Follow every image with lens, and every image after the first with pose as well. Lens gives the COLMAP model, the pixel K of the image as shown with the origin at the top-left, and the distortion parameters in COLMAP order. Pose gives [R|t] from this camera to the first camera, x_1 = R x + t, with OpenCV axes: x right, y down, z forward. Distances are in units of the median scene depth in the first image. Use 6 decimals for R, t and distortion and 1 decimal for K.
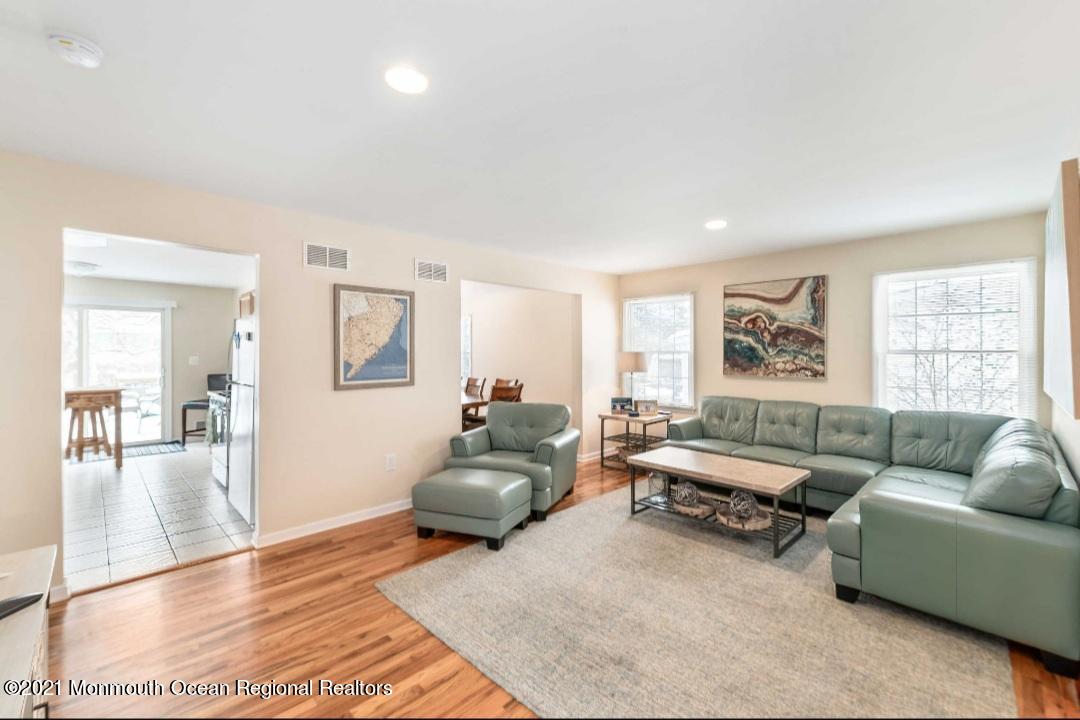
lens RADIAL K [[454.3, 0, 532.5], [0, 454.3, 352.4], [0, 0, 1]] dist [0.001447, 0.000001]
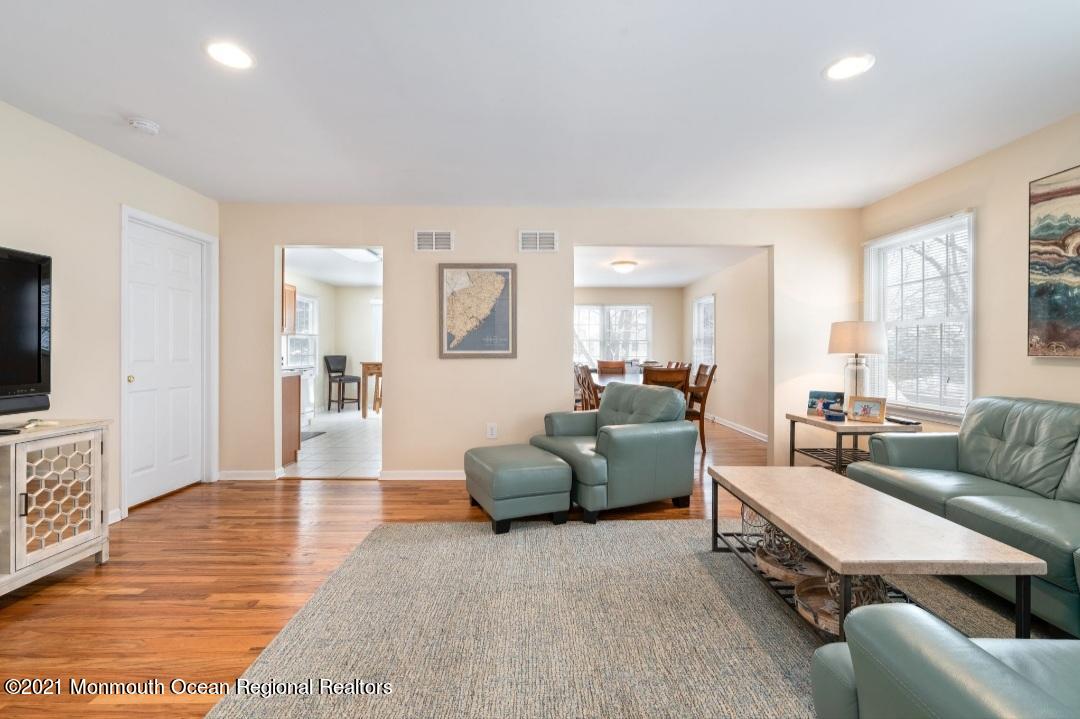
lens RADIAL K [[454.3, 0, 535.6], [0, 454.3, 354.7], [0, 0, 1]] dist [0.001447, 0.000001]
pose [[0.726030, 0.010735, -0.687579, 0.462231], [-0.005576, 0.999937, 0.009725, 0.056167], [0.687640, -0.003227, 0.726045, 0.310312]]
